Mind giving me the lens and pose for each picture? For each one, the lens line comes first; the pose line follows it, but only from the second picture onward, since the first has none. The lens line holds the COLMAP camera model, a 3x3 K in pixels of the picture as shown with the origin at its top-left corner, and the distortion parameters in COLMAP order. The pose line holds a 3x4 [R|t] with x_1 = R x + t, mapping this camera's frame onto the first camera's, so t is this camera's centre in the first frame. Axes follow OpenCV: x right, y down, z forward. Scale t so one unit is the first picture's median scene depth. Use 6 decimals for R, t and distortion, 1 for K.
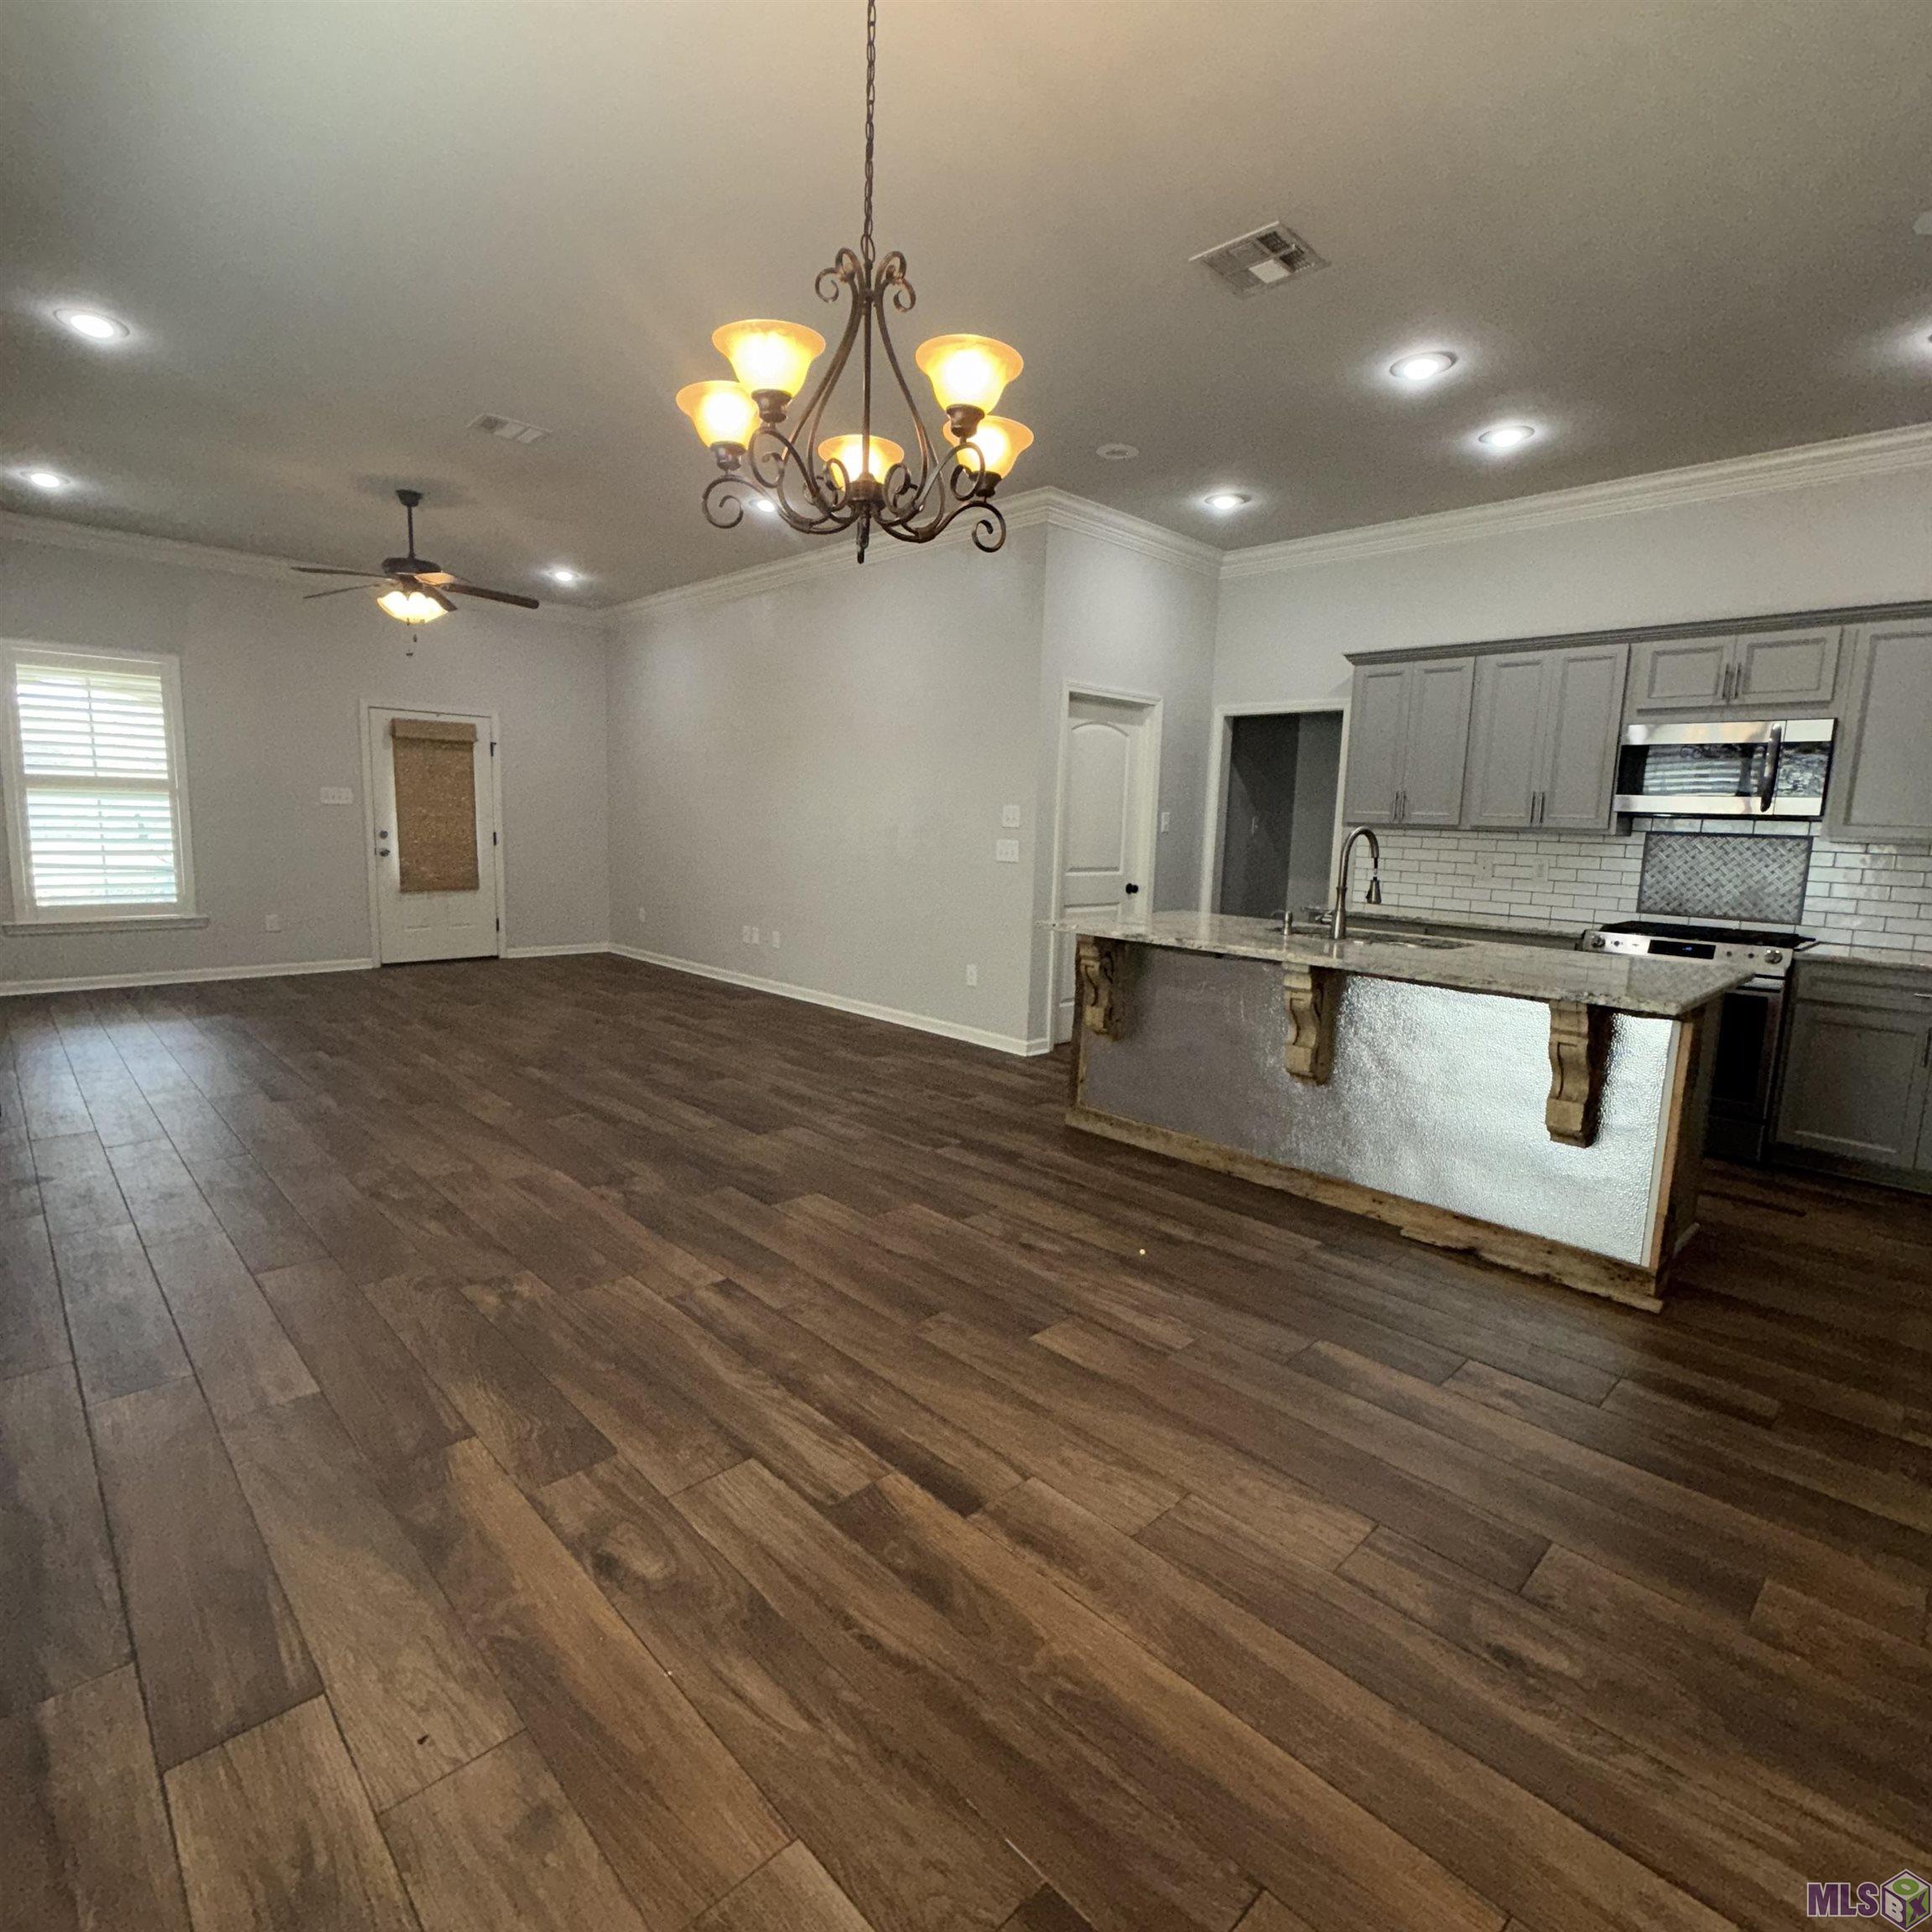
lens RADIAL K [[1027.3, 0, 964.6], [0, 1027.3, 965.2], [0, 0, 1]] dist [0.000492, 0.001391]
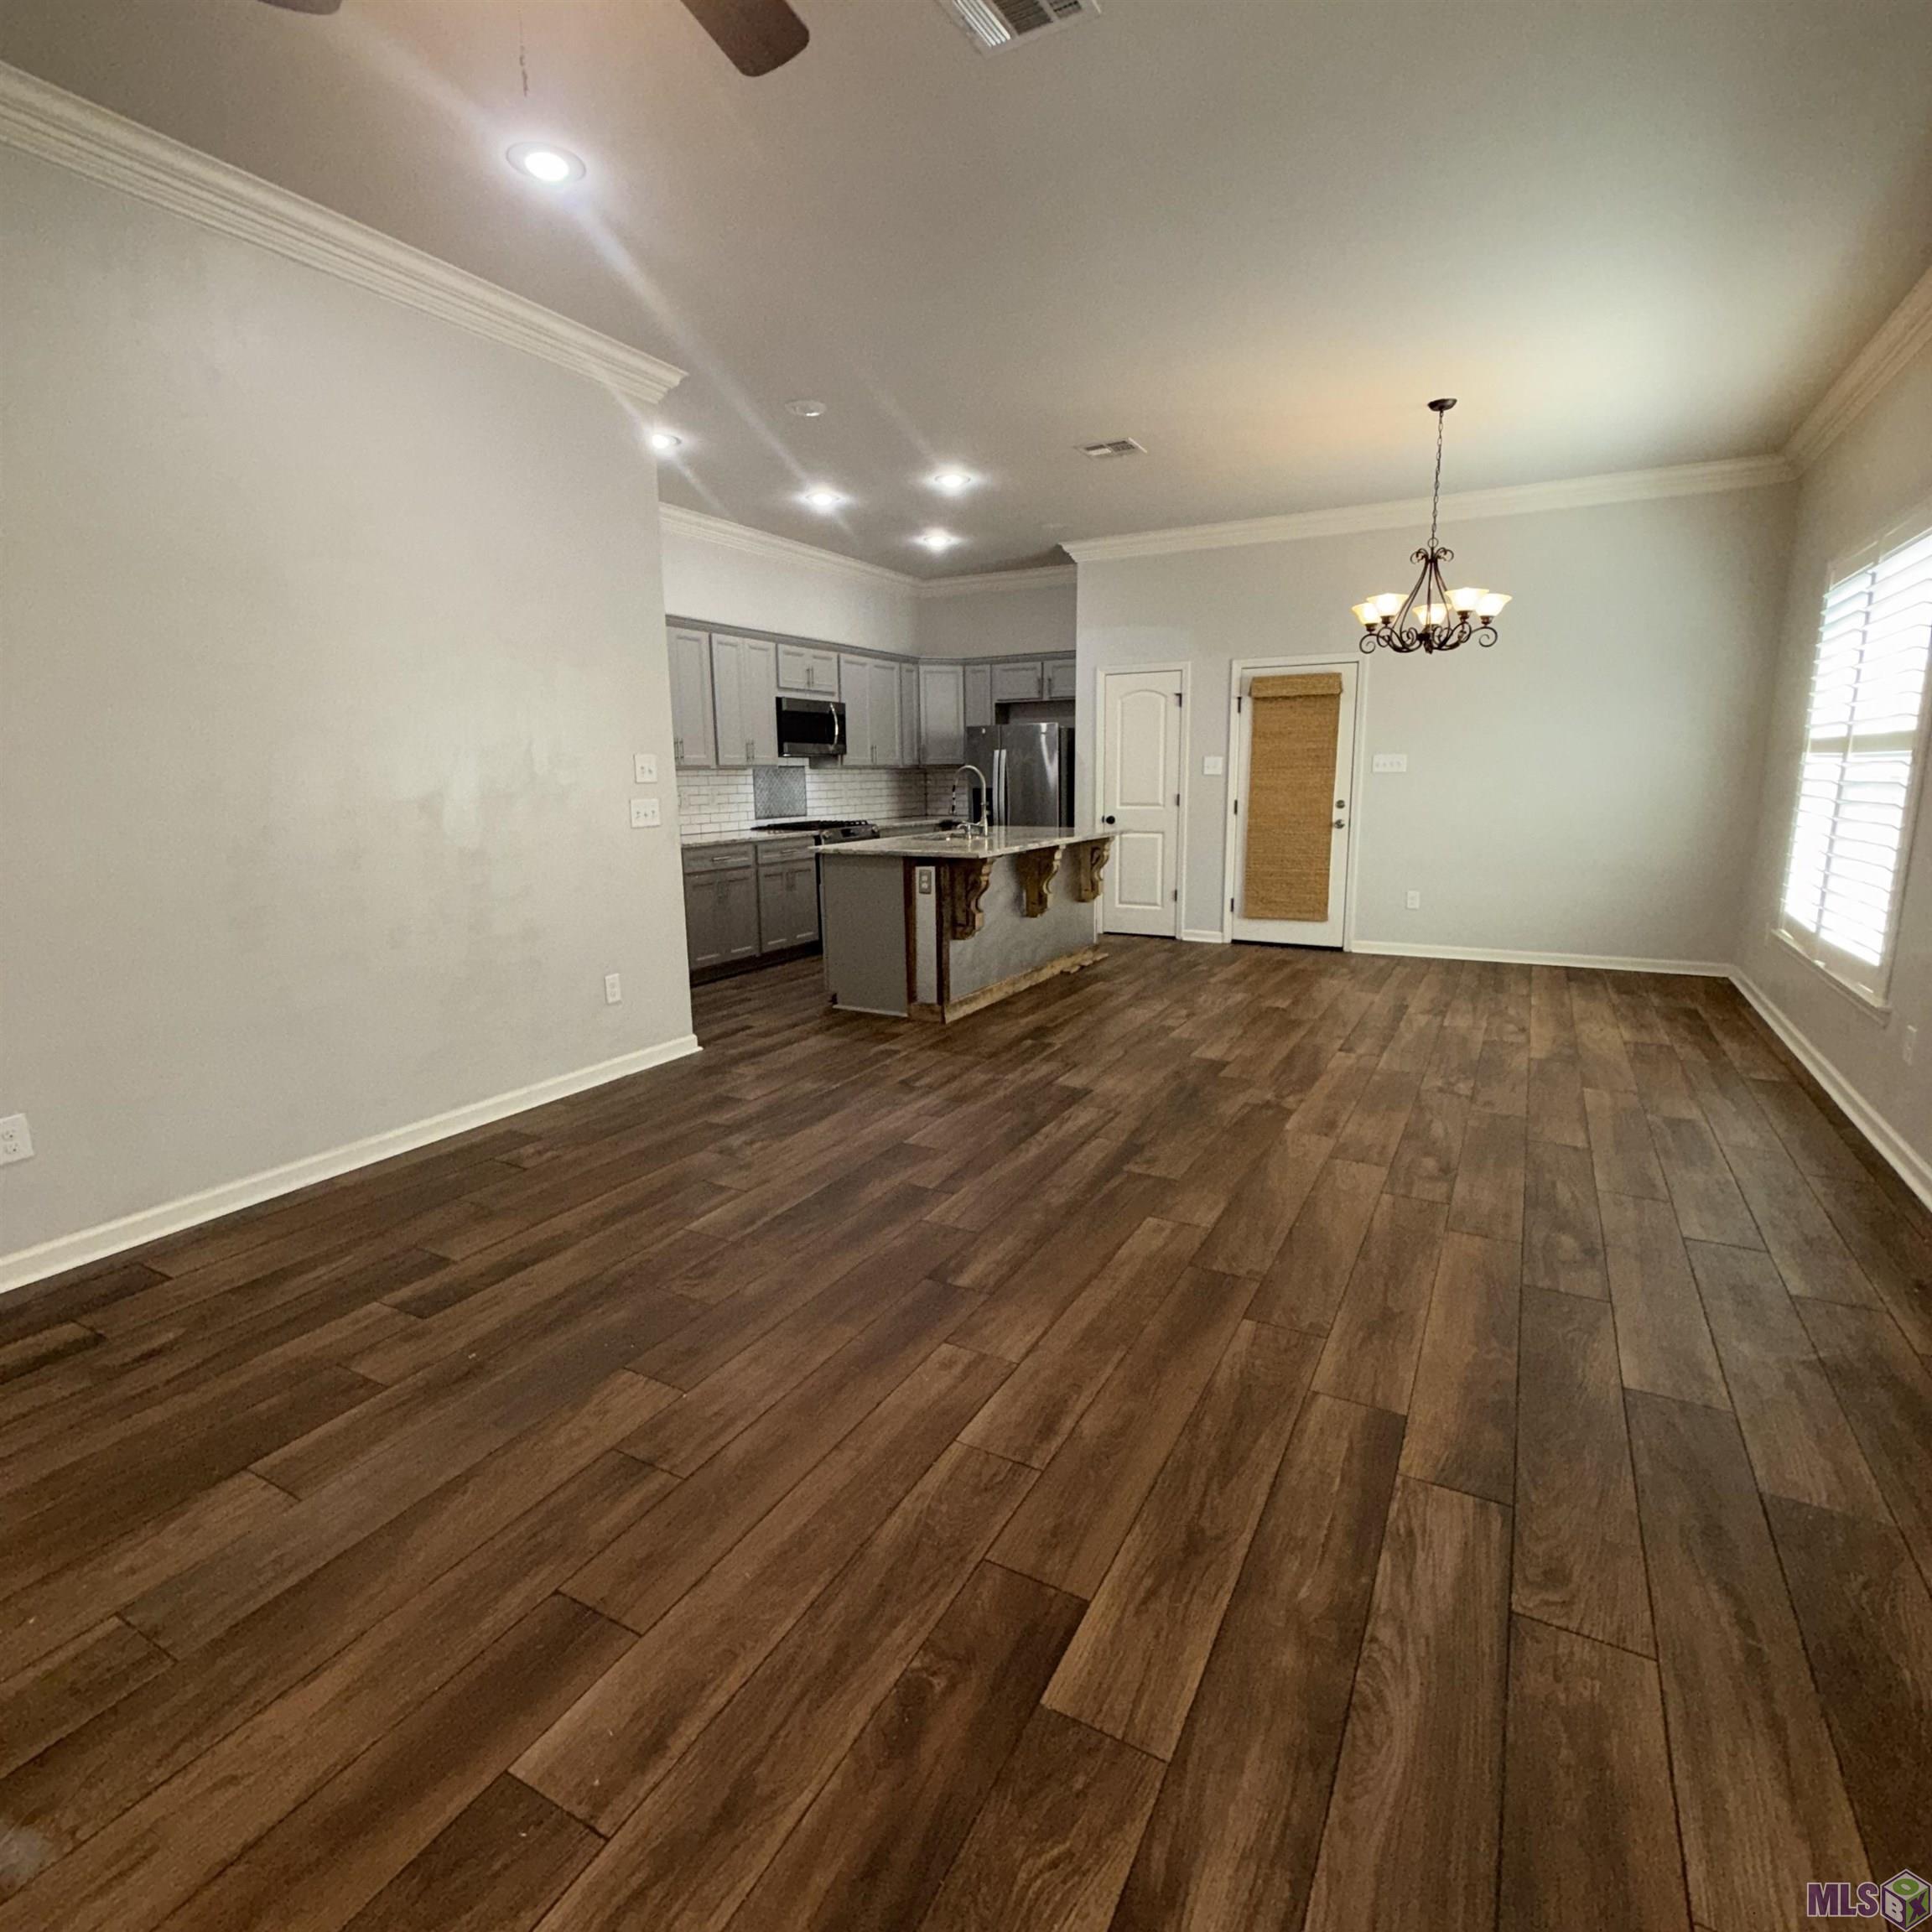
lens RADIAL K [[1027.3, 0, 969.1], [0, 1027.3, 963.9], [0, 0, 1]] dist [0.000492, 0.001391]
pose [[-0.297016, -0.205401, 0.932519, -1.069249], [0.140334, 0.956596, 0.255401, -0.225928], [-0.944504, 0.206722, -0.255299, 1.337458]]
